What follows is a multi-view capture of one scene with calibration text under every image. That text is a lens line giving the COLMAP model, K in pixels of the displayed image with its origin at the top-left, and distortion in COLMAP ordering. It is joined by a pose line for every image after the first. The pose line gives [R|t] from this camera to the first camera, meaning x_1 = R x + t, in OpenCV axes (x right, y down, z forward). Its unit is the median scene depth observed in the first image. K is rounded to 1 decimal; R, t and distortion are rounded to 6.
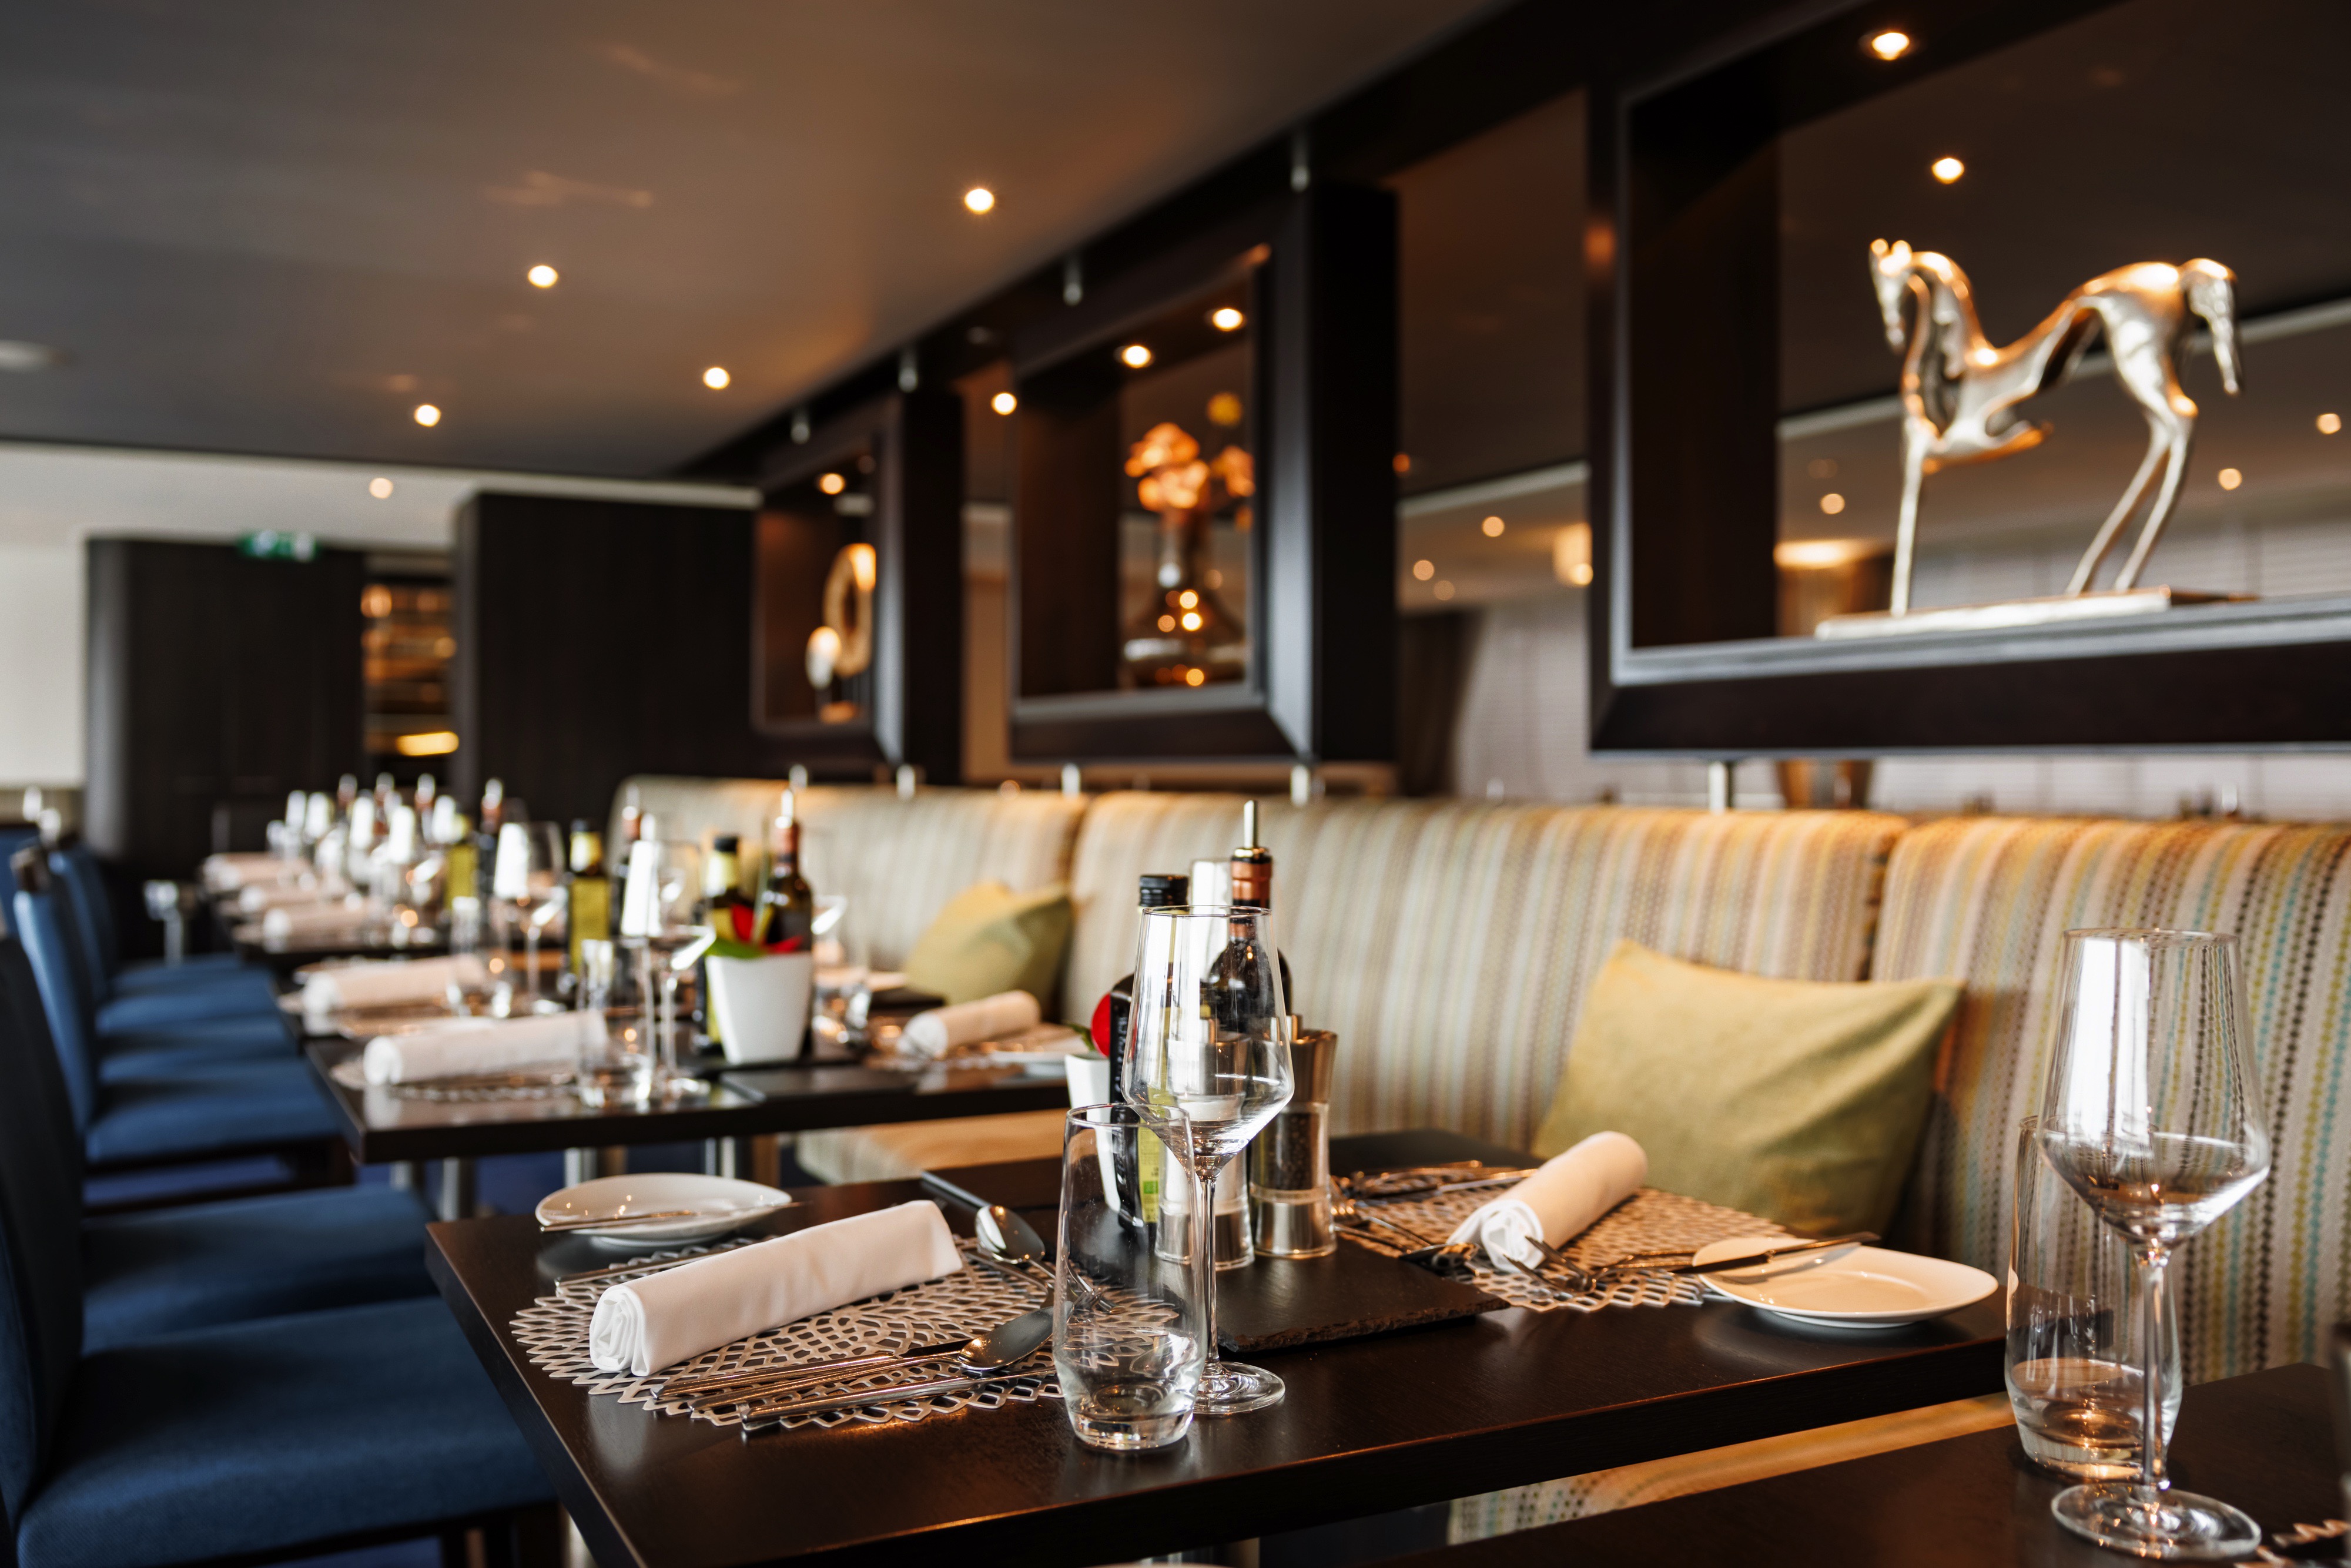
lens RADIAL K [[1999.6, 0, 1184.7], [0, 1999.6, 780.7], [0, 0, 1]] dist [-0.032335, 0.022662]
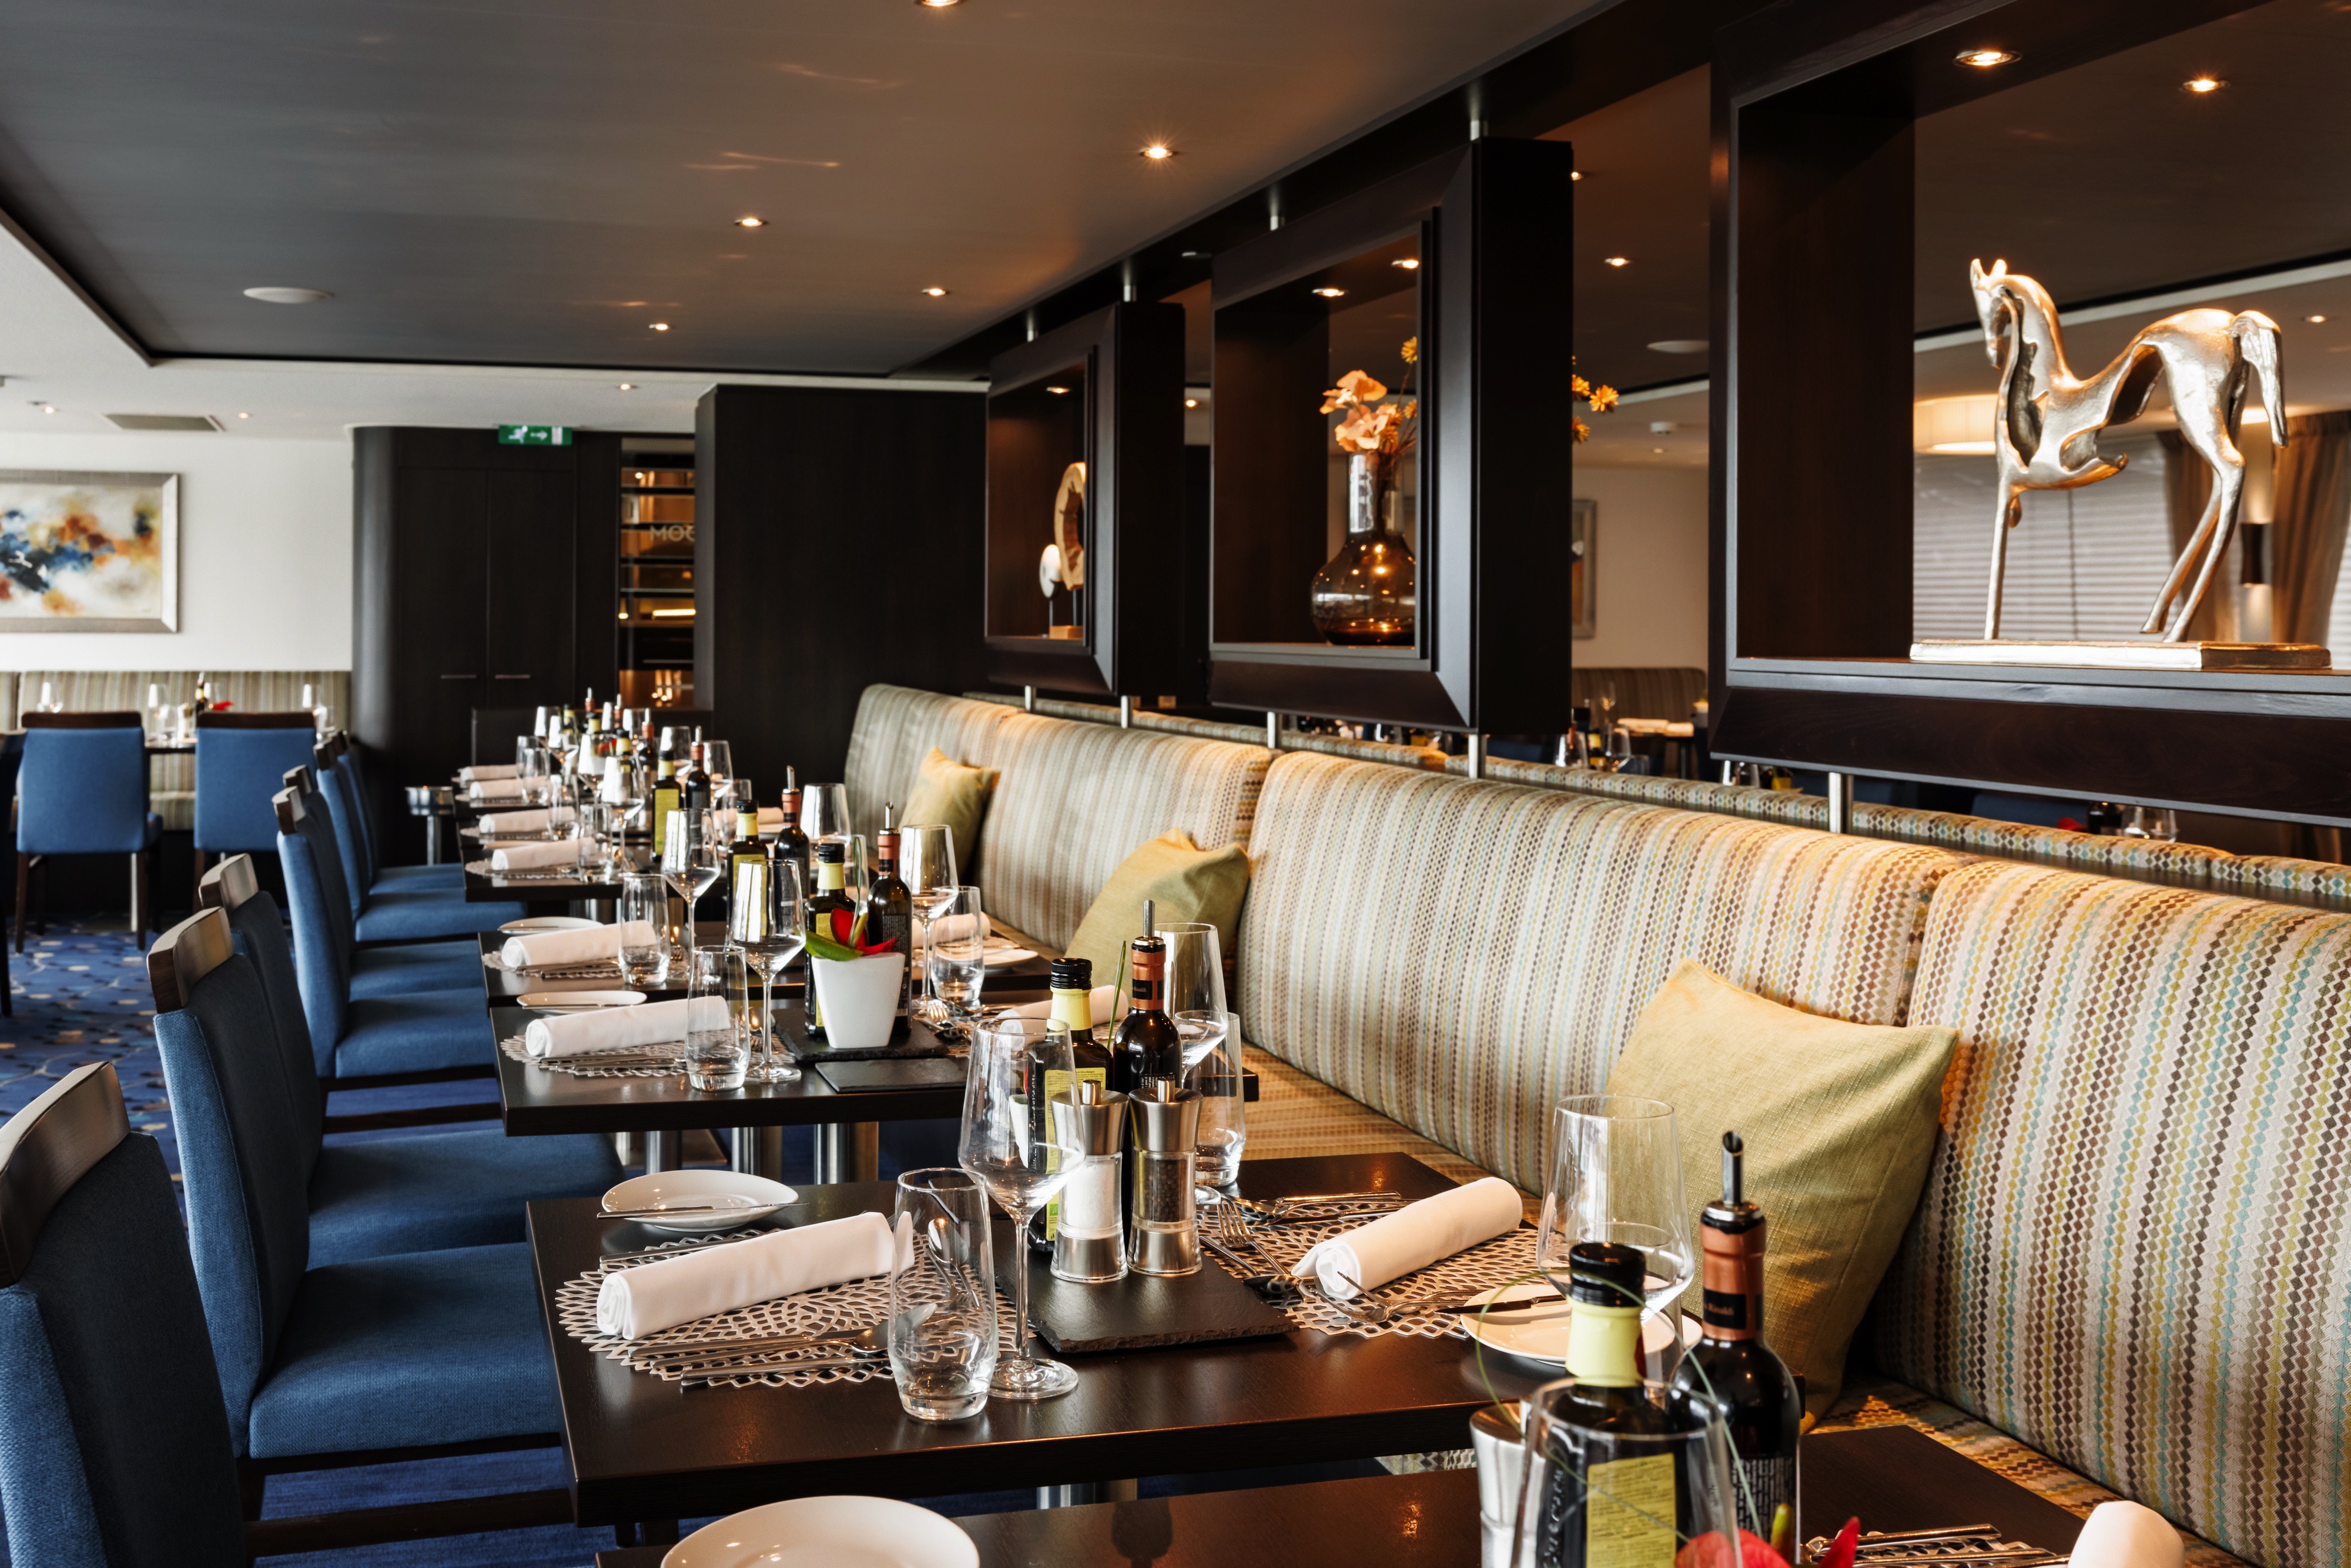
lens RADIAL K [[2367.6, 0, 1087.1], [0, 2367.6, 640.4], [0, 0, 1]] dist [-0.022140, 0.000000]
pose [[0.976867, 0.009612, -0.213630, 0.191569], [-0.006646, 0.999871, 0.014597, -0.106650], [0.213743, -0.012839, 0.976805, -0.265872]]
